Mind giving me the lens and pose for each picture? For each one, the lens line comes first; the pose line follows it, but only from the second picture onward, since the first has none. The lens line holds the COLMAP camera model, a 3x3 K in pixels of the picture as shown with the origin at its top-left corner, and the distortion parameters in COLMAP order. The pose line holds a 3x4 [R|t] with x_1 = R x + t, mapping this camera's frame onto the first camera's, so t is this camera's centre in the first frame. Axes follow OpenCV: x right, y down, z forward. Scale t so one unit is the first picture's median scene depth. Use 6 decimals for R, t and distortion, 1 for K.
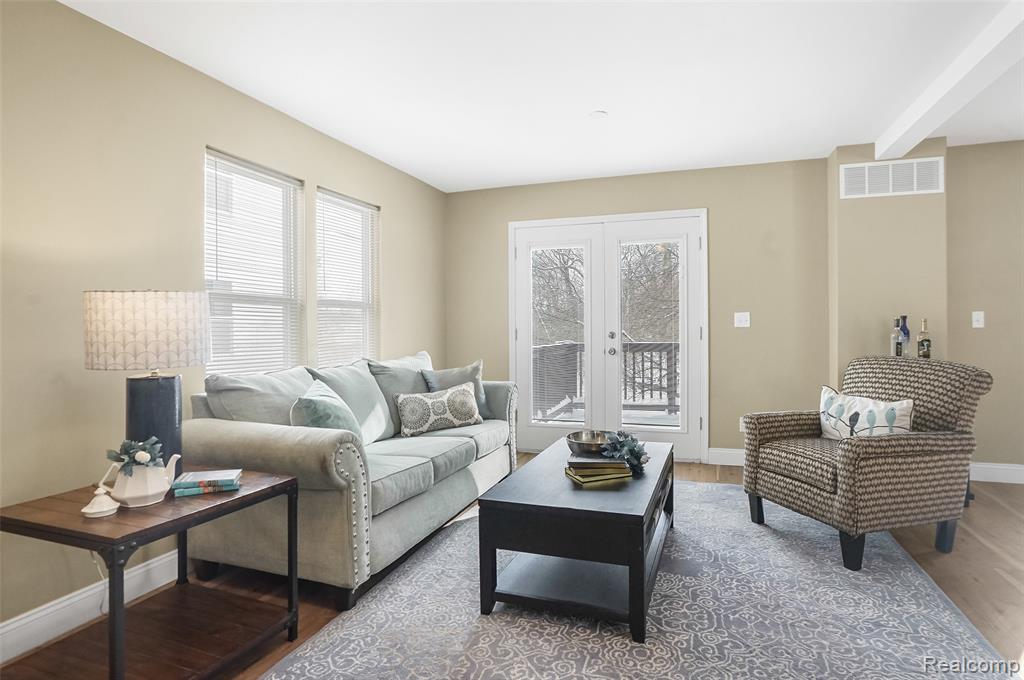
lens RADIAL K [[552.3, 0, 514.7], [0, 552.3, 331.9], [0, 0, 1]] dist [-0.030856, 0.007004]
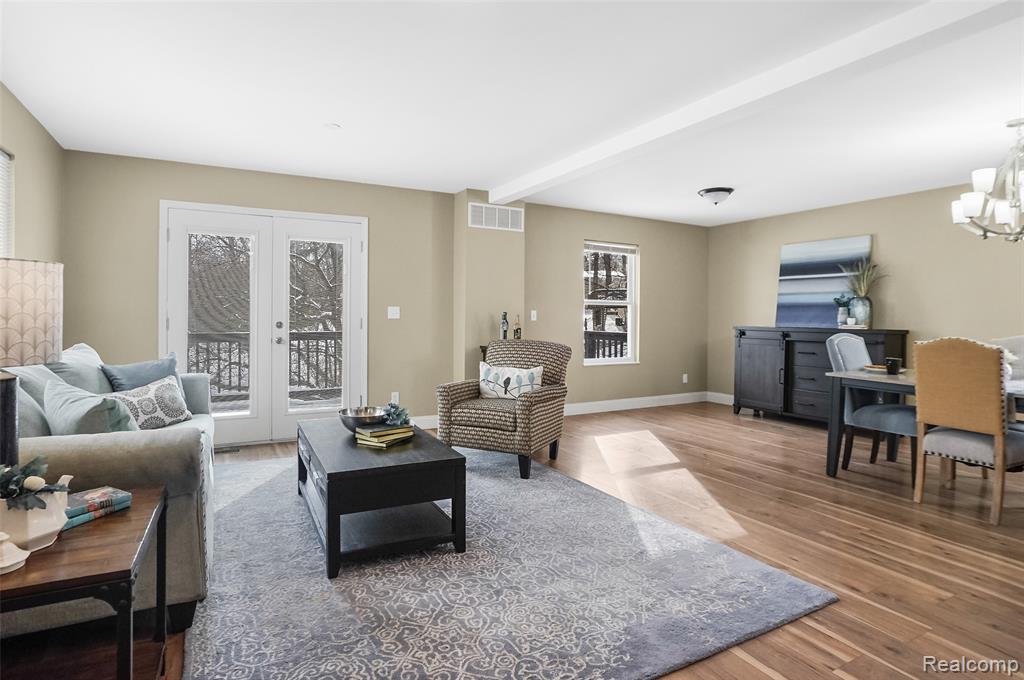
lens RADIAL K [[536.7, 0, 487.4], [0, 536.7, 324.7], [0, 0, 1]] dist [-0.044202, 0.021210]
pose [[0.694136, 0.005032, 0.719826, -0.454533], [-0.007592, 0.999971, 0.000331, 0.004256], [-0.719804, -0.005694, 0.694154, 0.031825]]
